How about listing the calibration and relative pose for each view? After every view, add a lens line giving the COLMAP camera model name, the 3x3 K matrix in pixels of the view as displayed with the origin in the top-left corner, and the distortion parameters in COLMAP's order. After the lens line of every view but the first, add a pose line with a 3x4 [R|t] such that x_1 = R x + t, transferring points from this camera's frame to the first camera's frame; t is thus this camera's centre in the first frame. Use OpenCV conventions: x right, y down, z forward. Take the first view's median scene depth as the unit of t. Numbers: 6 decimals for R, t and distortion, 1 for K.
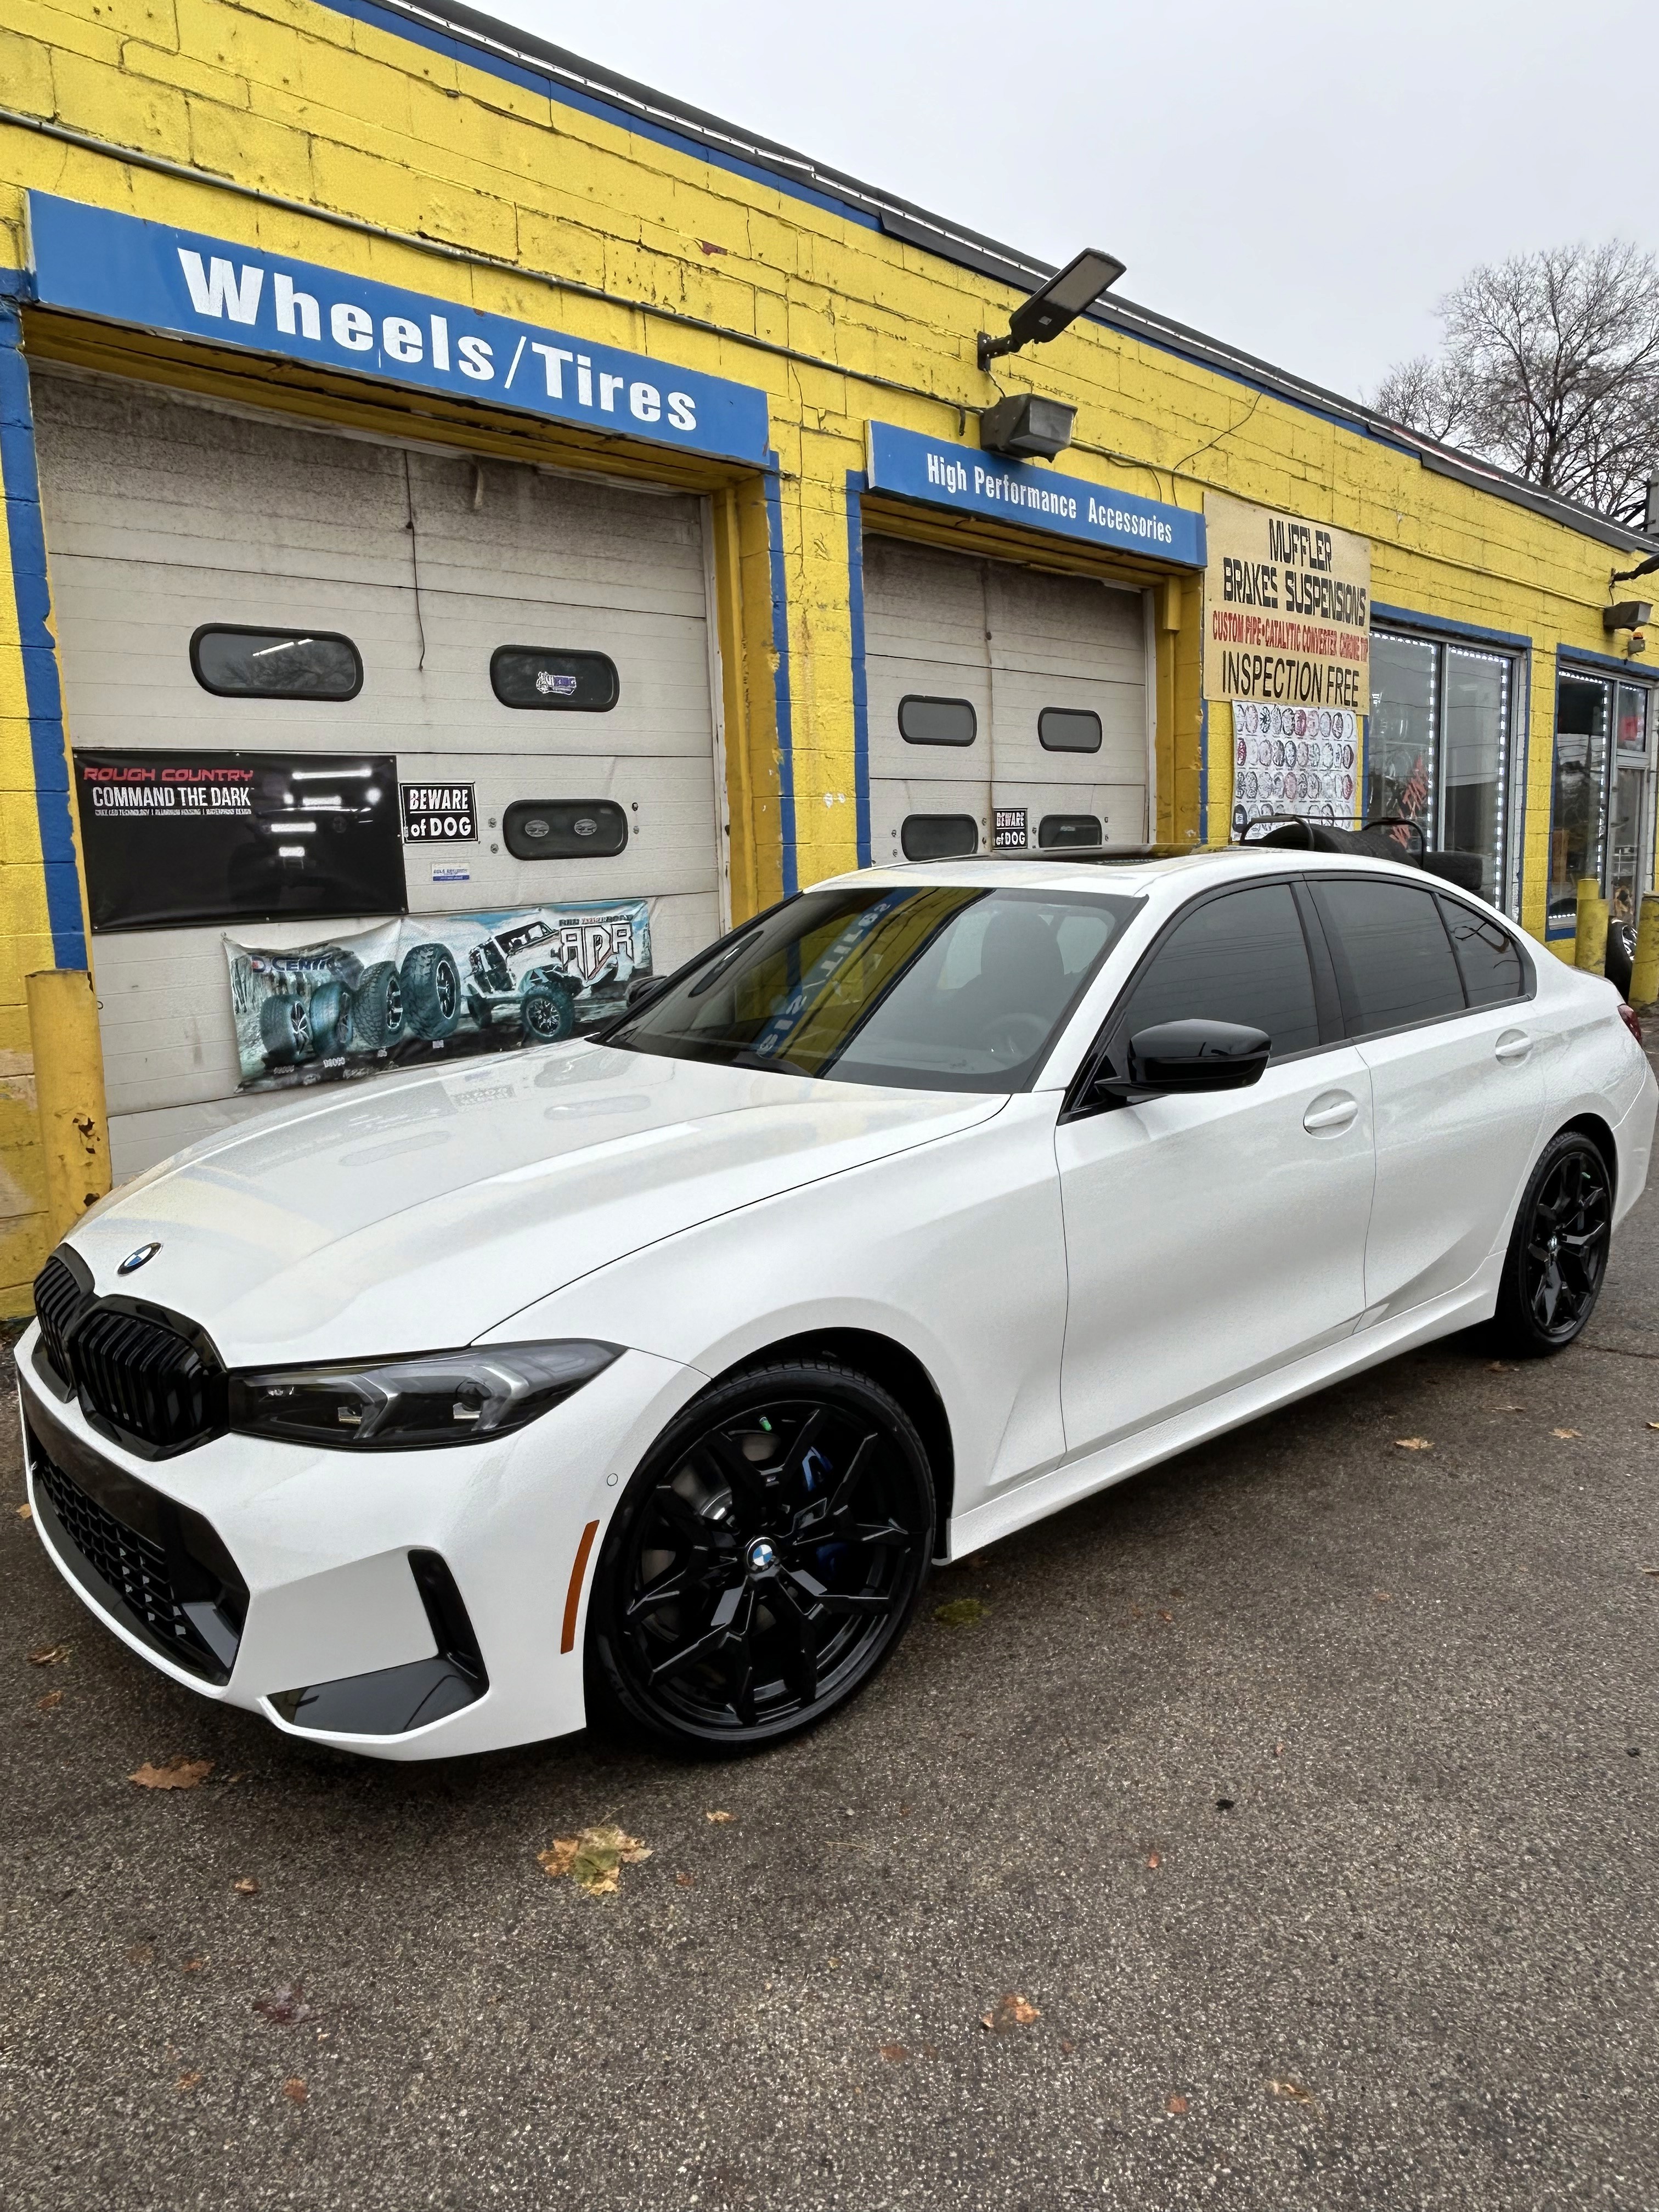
lens RADIAL K [[1510.0, 0, 851.6], [0, 1510.0, 1115.6], [0, 0, 1]] dist [0.008942, -0.025367]
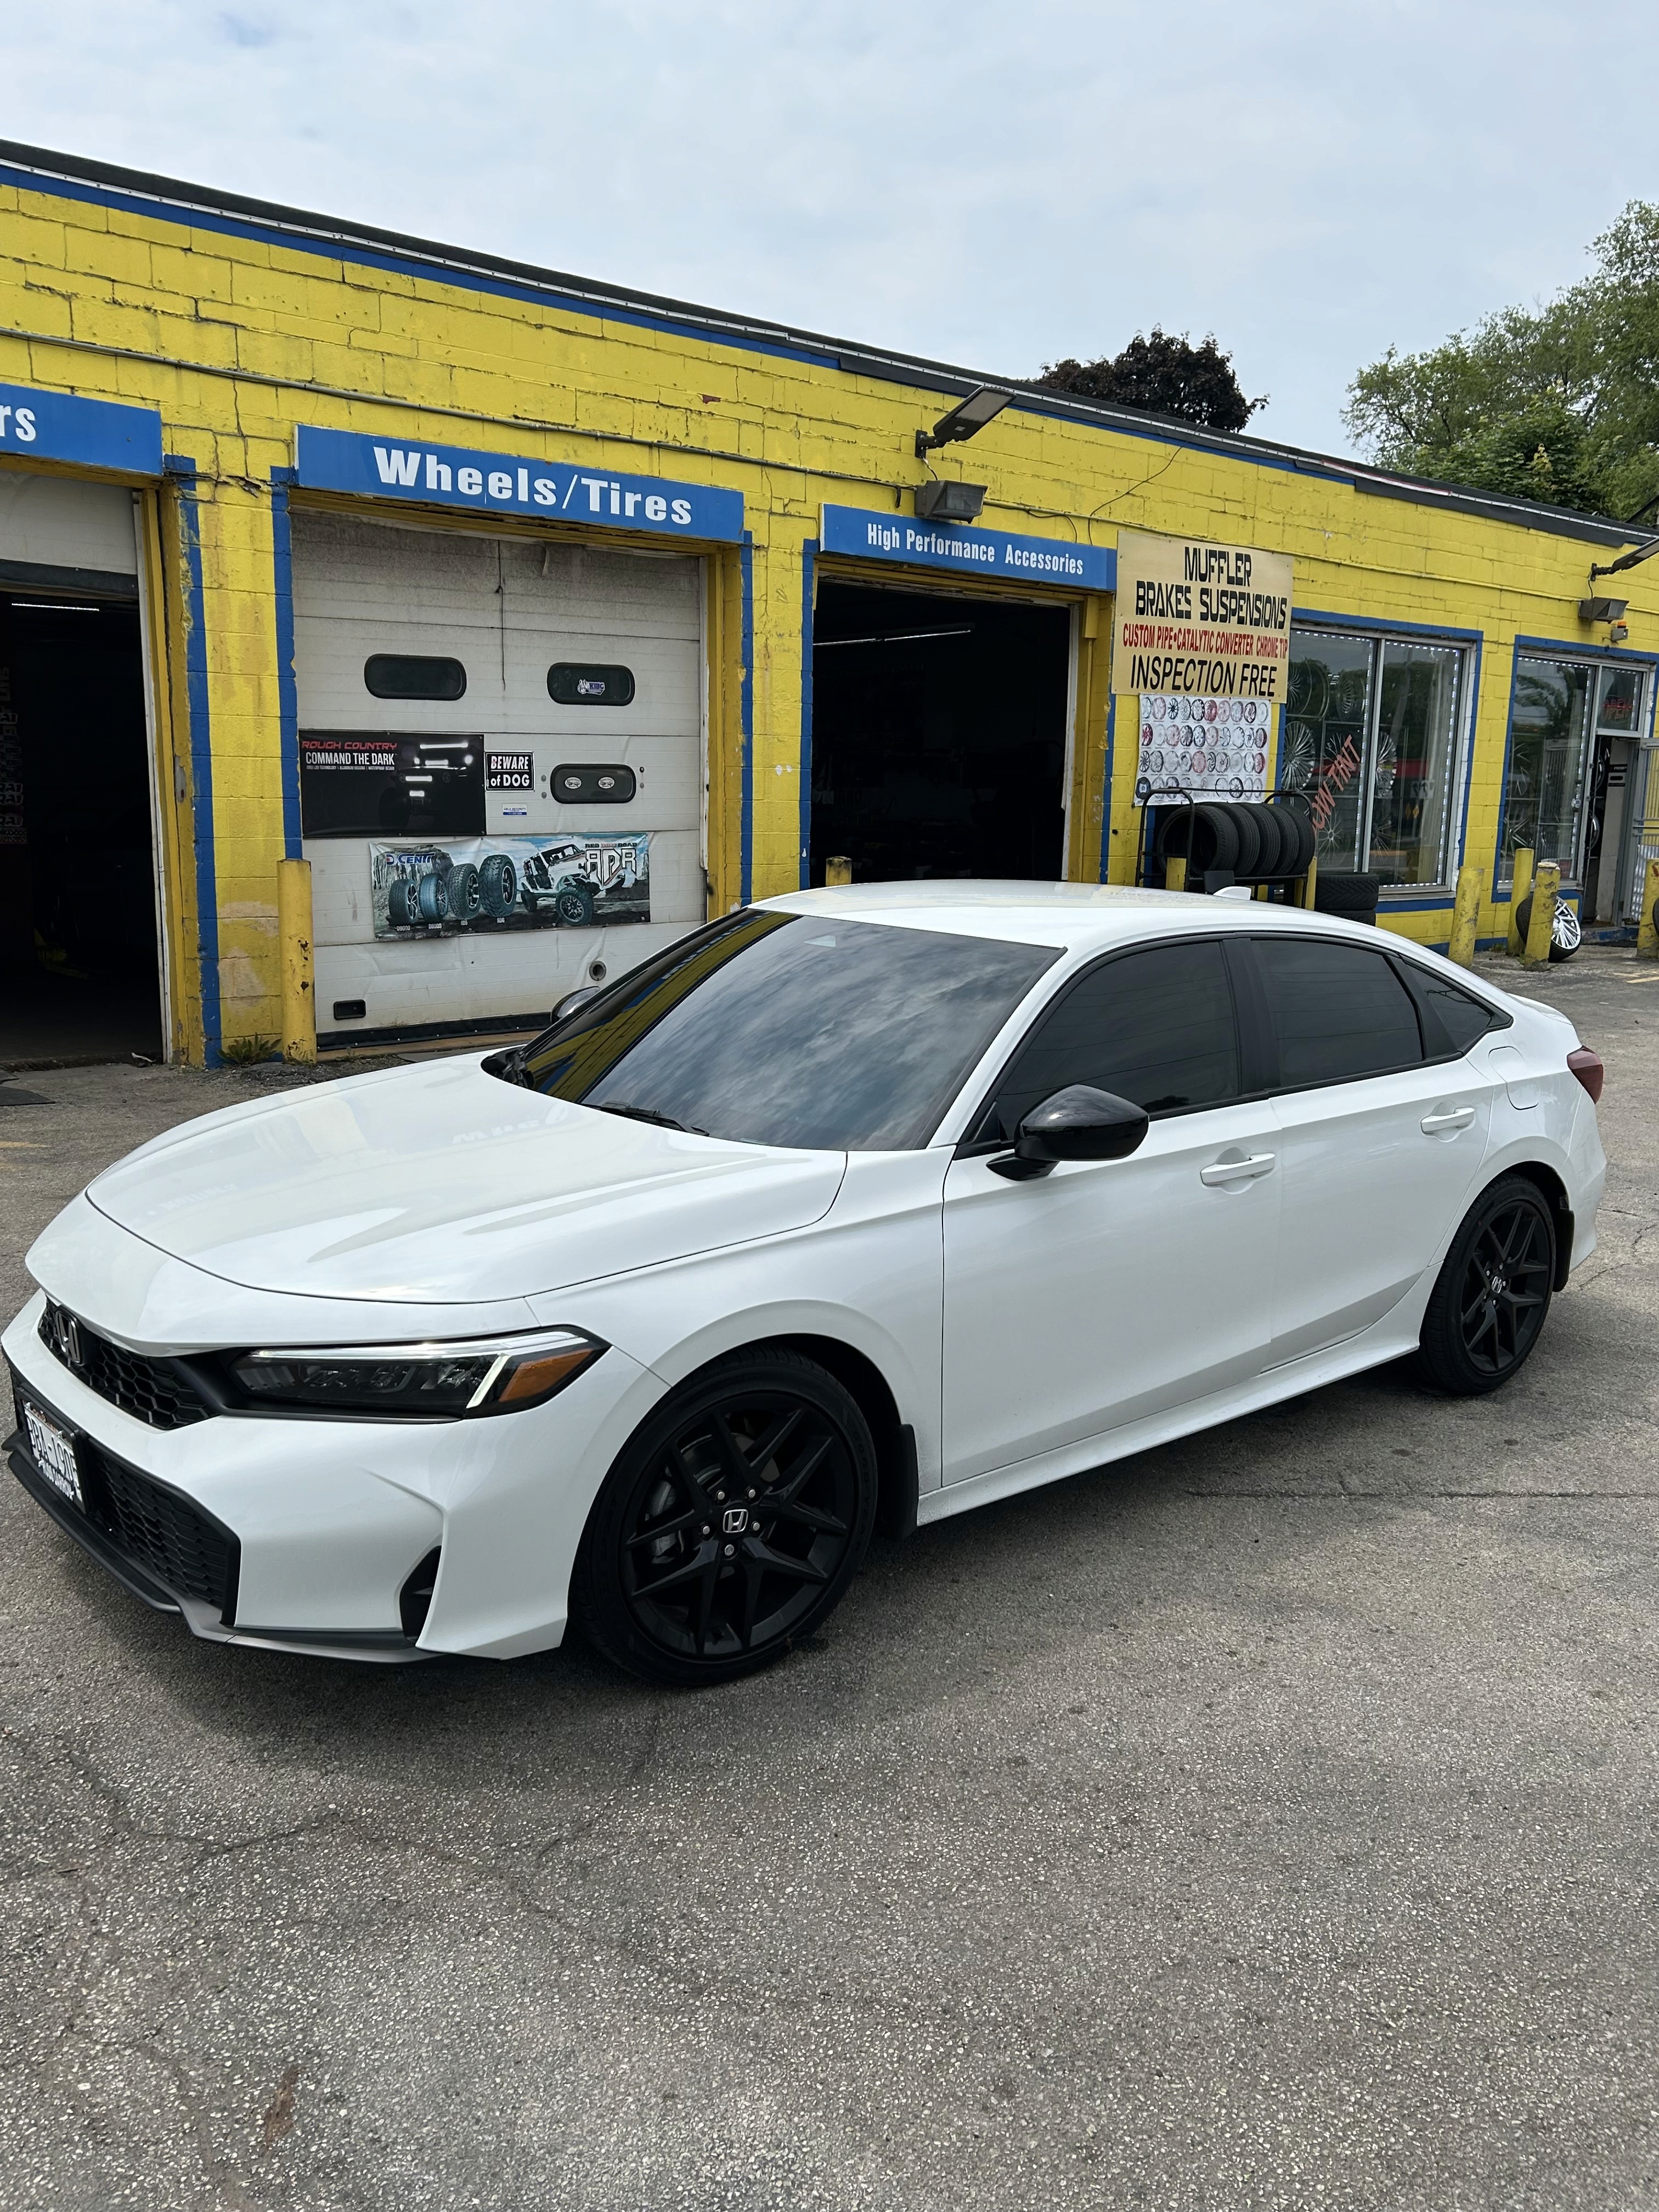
lens RADIAL K [[1741.3, 0, 829.5], [0, 1741.3, 1106.0], [0, 0, 1]] dist [0.078148, -0.145596]
pose [[0.992804, 0.066729, -0.099438, 0.232052], [-0.064715, 0.997631, 0.023342, 0.072796], [0.100760, -0.016739, 0.994770, -0.692708]]
